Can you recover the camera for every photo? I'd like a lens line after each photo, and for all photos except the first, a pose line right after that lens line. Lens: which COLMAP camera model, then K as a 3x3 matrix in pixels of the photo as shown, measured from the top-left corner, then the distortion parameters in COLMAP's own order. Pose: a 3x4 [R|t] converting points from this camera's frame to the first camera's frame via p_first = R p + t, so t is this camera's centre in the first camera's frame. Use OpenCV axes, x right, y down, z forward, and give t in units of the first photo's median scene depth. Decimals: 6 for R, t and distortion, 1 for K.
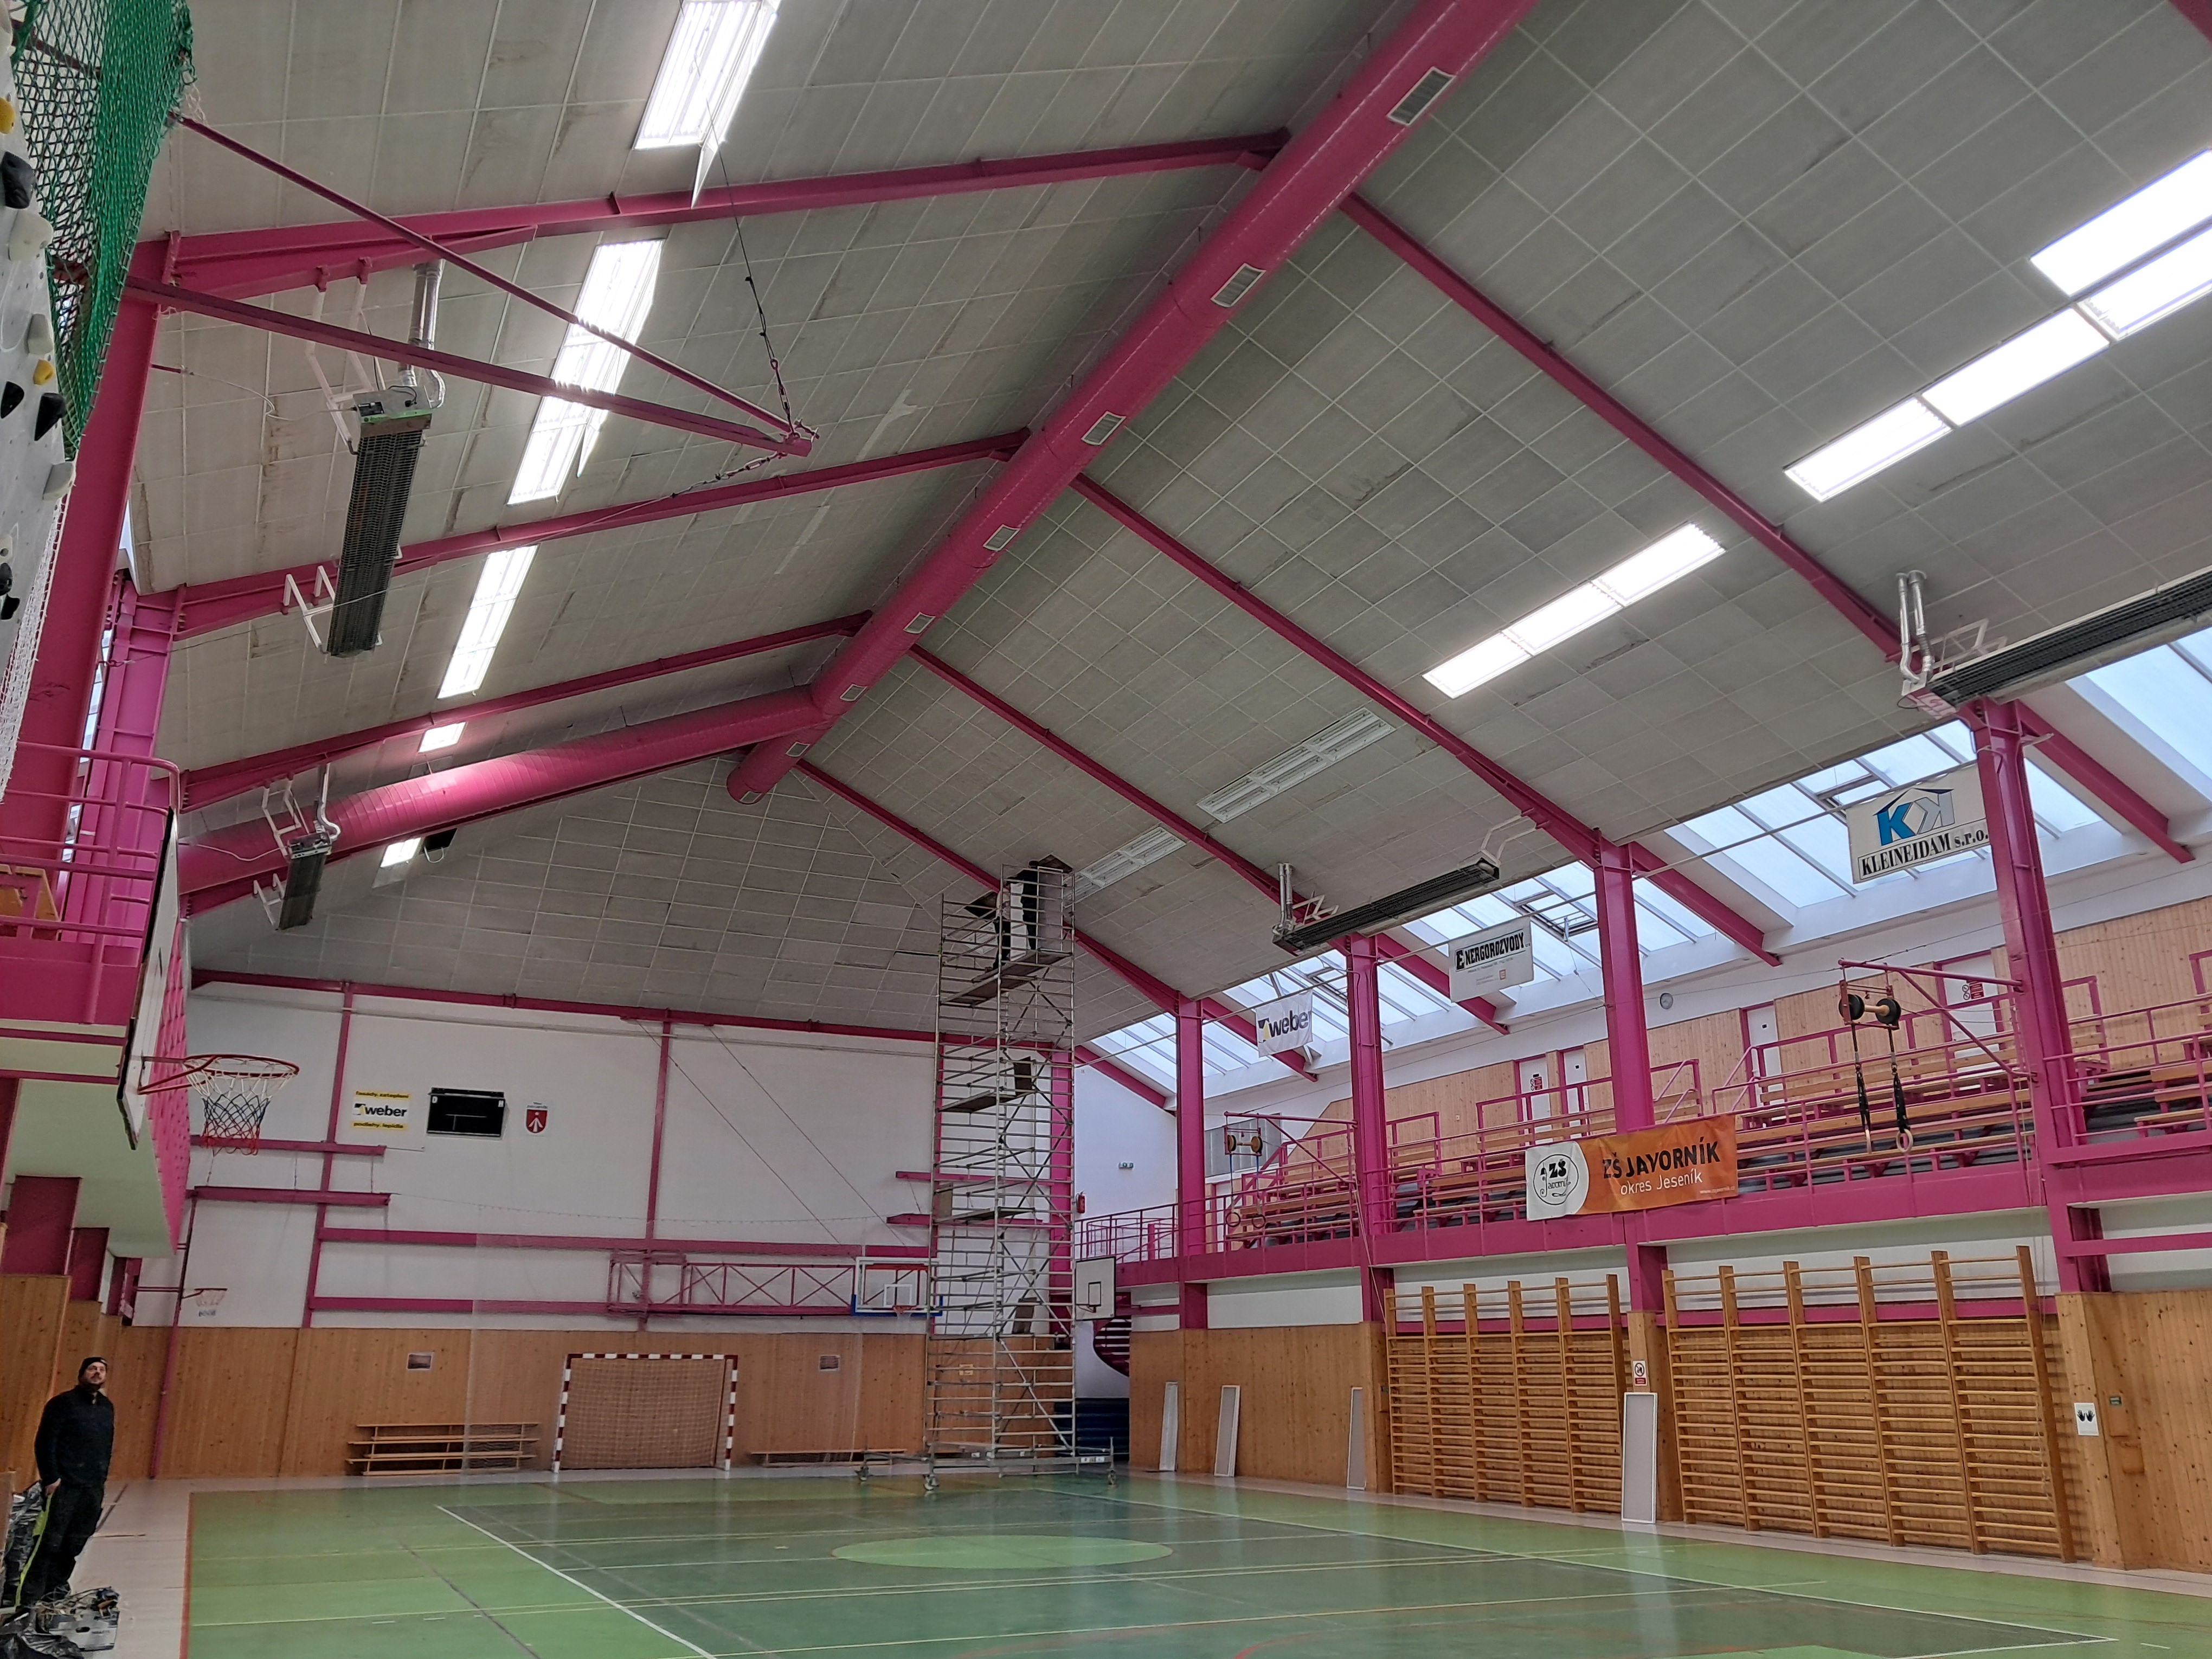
lens RADIAL K [[1706.1, 0, 1057.4], [0, 1706.1, 825.9], [0, 0, 1]] dist [-0.001542, -0.014682]
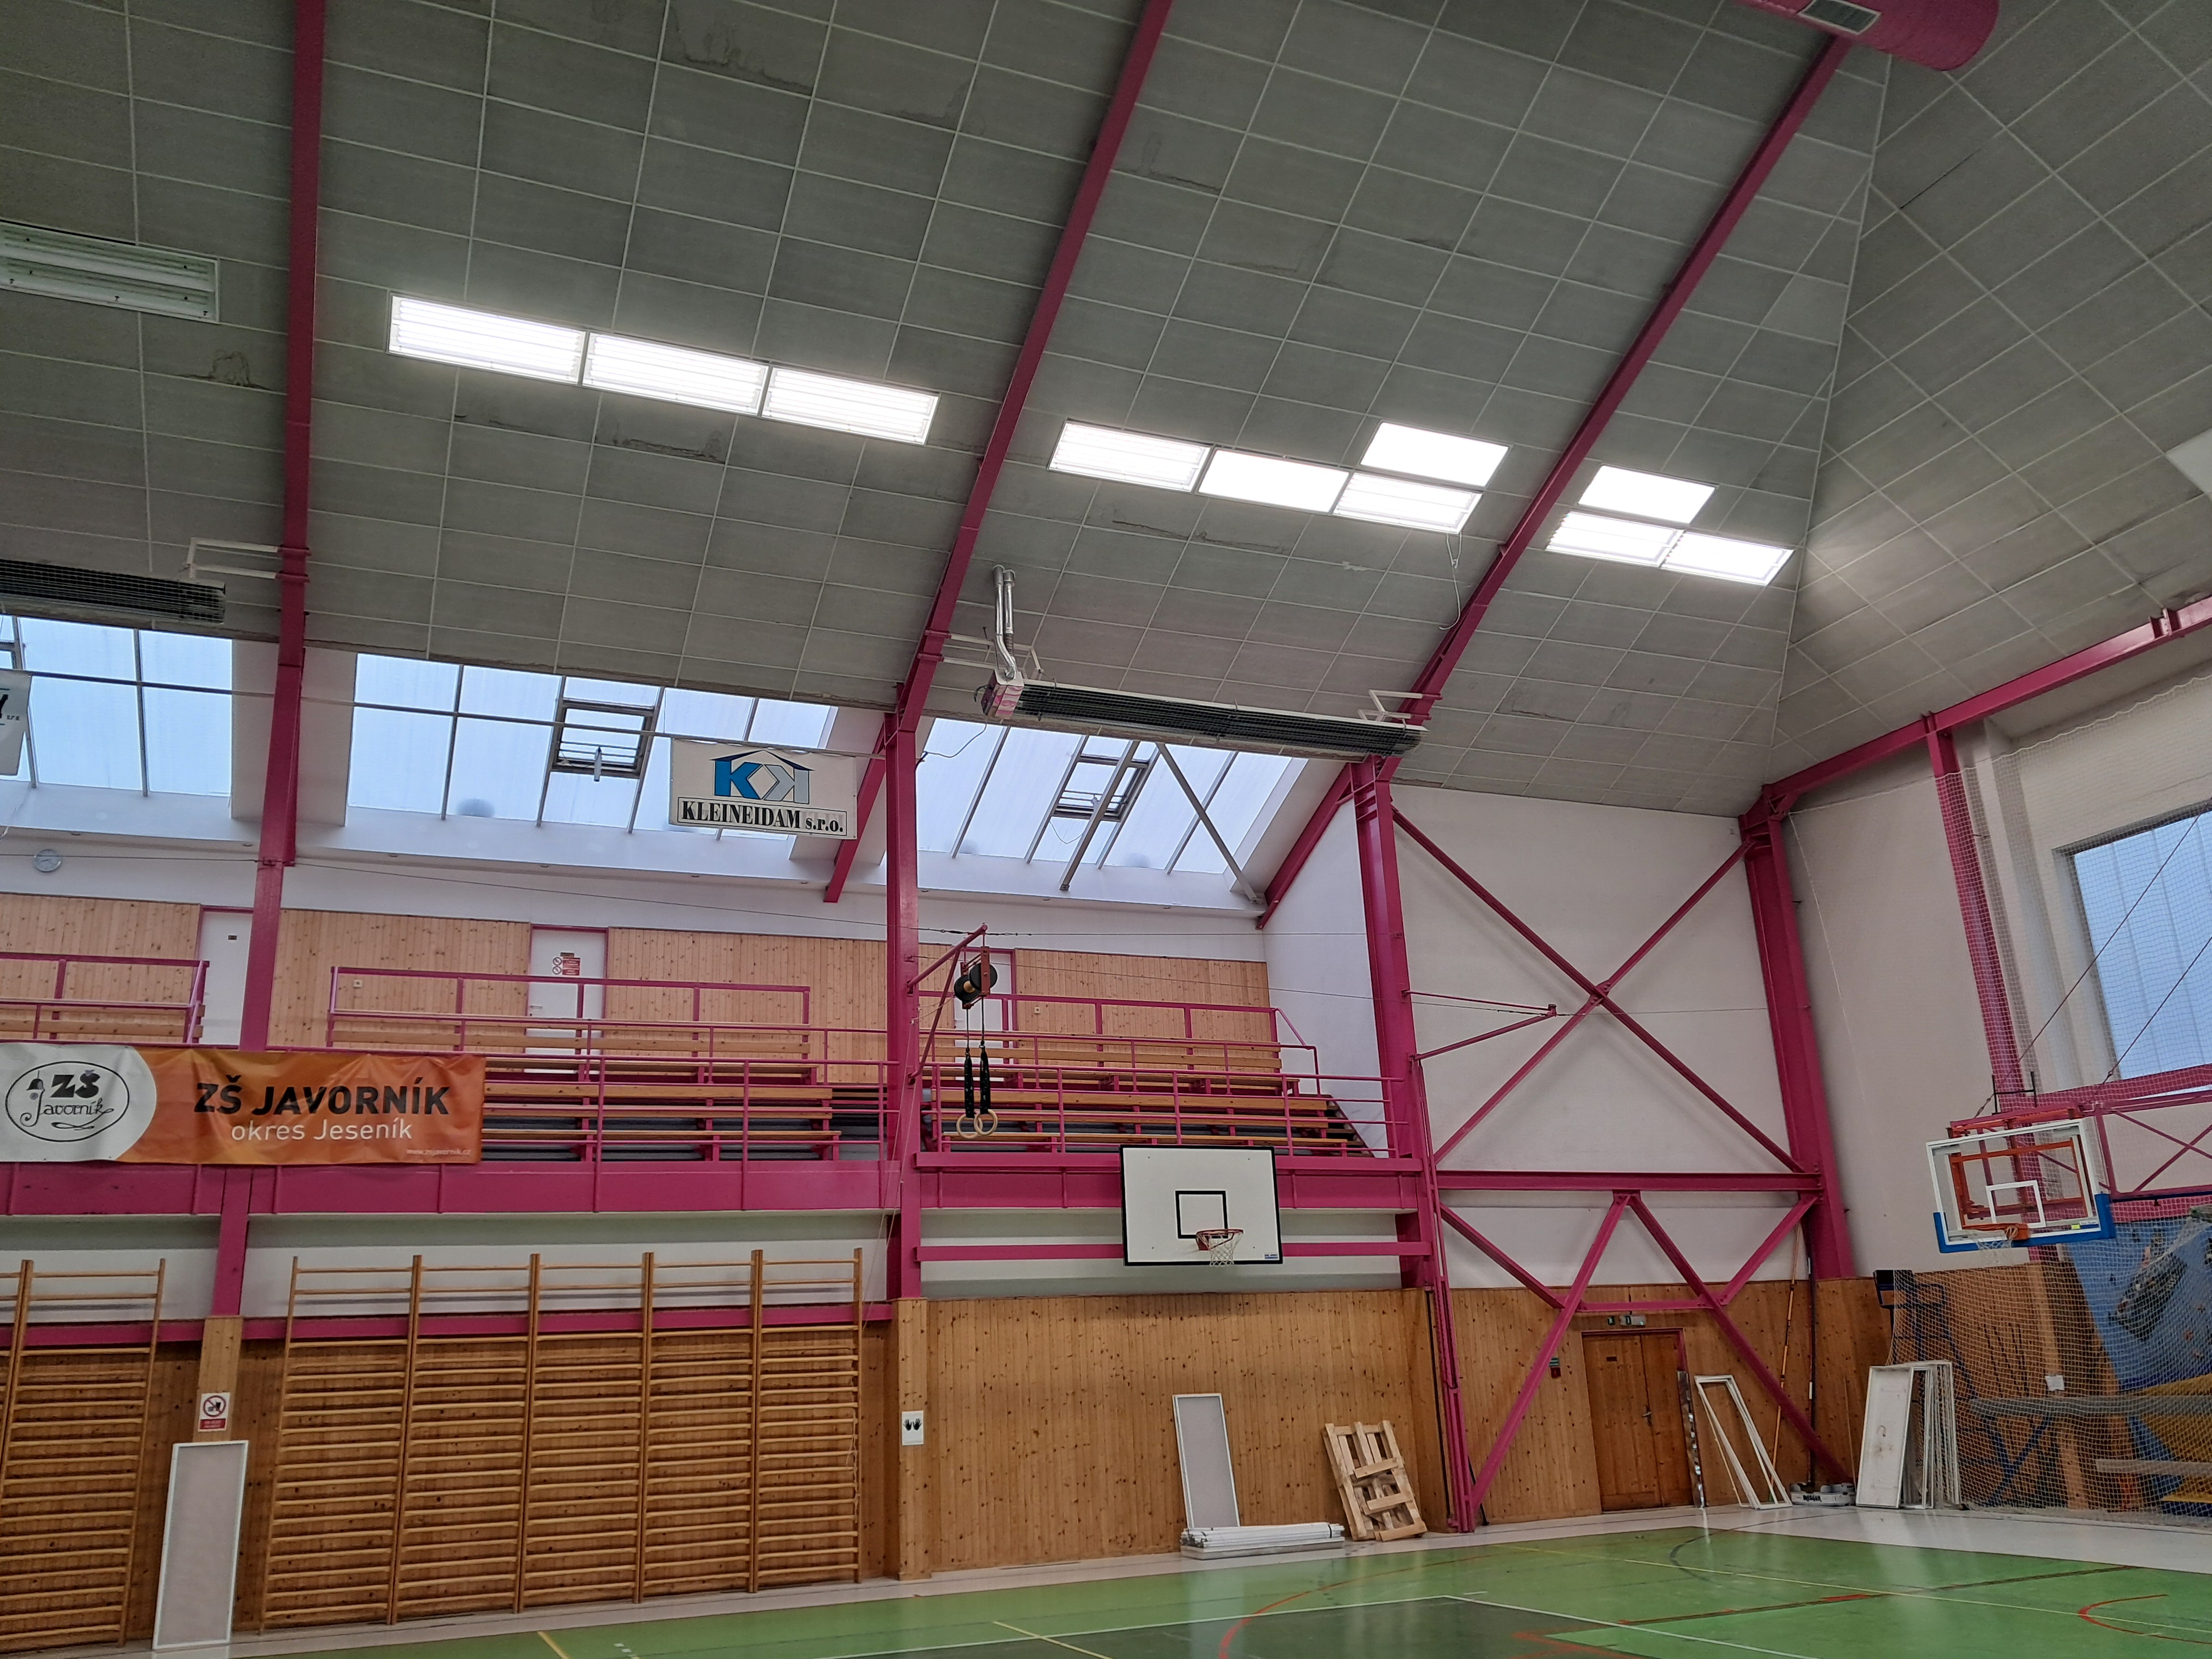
lens RADIAL K [[1706.1, 0, 1057.4], [0, 1706.1, 825.9], [0, 0, 1]] dist [-0.001542, -0.014682]
pose [[0.047201, 0.301500, 0.952297, -0.361810], [-0.260265, 0.924142, -0.279686, 0.236142], [-0.964383, -0.234648, 0.122090, 0.738770]]
